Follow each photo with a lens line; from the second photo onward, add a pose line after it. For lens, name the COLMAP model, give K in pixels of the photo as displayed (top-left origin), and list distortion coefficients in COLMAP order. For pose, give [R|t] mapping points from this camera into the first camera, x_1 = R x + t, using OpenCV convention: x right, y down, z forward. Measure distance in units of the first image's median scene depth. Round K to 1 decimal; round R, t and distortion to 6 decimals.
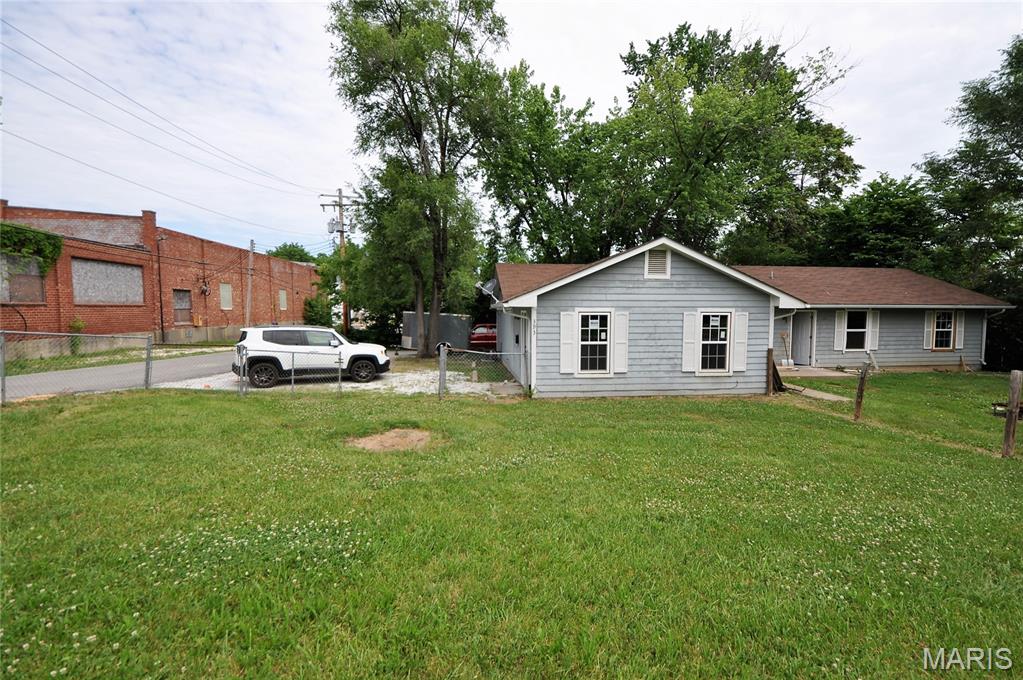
lens RADIAL K [[415.5, 0, 511.5], [0, 415.5, 340.0], [0, 0, 1]] dist [-0.037732, -0.000230]
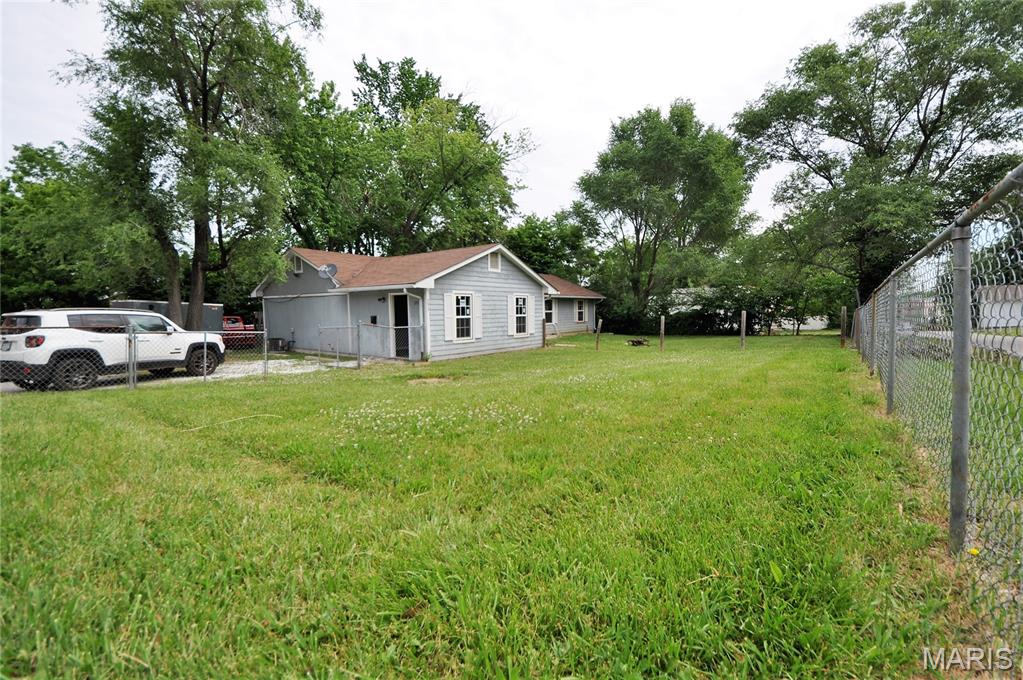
lens RADIAL K [[415.5, 0, 511.5], [0, 415.5, 340.0], [0, 0, 1]] dist [-0.037732, -0.000230]
pose [[0.675268, -0.056927, 0.735372, -0.677831], [0.053312, 0.998176, 0.028317, 0.051111], [-0.735643, 0.020083, 0.677071, -0.023254]]
